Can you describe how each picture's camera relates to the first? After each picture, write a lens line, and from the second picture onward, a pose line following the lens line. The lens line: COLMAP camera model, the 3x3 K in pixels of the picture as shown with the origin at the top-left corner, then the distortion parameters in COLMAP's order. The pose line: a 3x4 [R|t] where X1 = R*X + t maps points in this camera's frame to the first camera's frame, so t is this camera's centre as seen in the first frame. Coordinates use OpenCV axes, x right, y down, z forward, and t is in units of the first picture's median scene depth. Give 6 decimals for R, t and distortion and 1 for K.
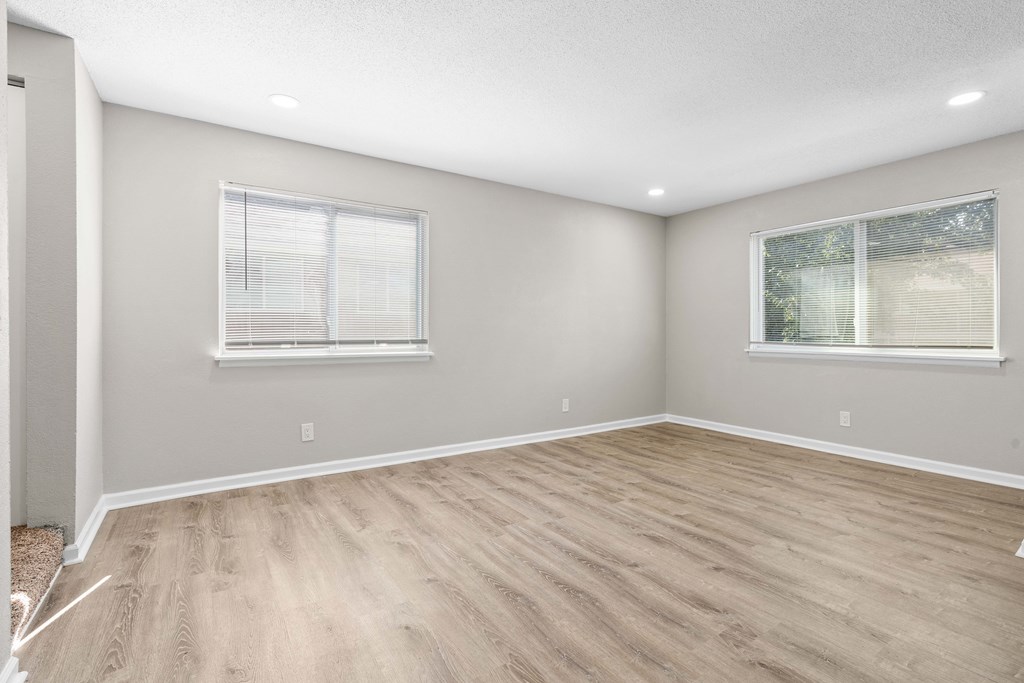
lens RADIAL K [[465.6, 0, 511.4], [0, 465.6, 342.5], [0, 0, 1]] dist [-0.002665, 0.000066]
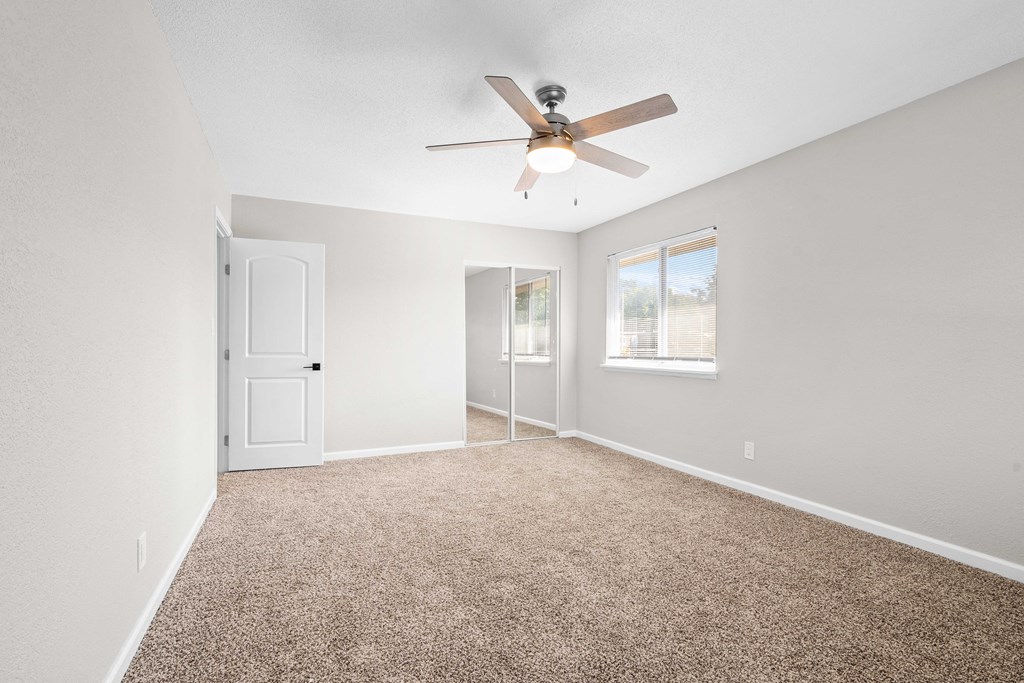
lens RADIAL K [[465.6, 0, 511.4], [0, 465.6, 342.5], [0, 0, 1]] dist [-0.002665, 0.000066]
pose [[-0.101729, -0.024469, -0.994511, 0.944555], [-0.038119, 0.999059, -0.020682, -0.002010], [0.994082, 0.035805, -0.102566, 0.713099]]
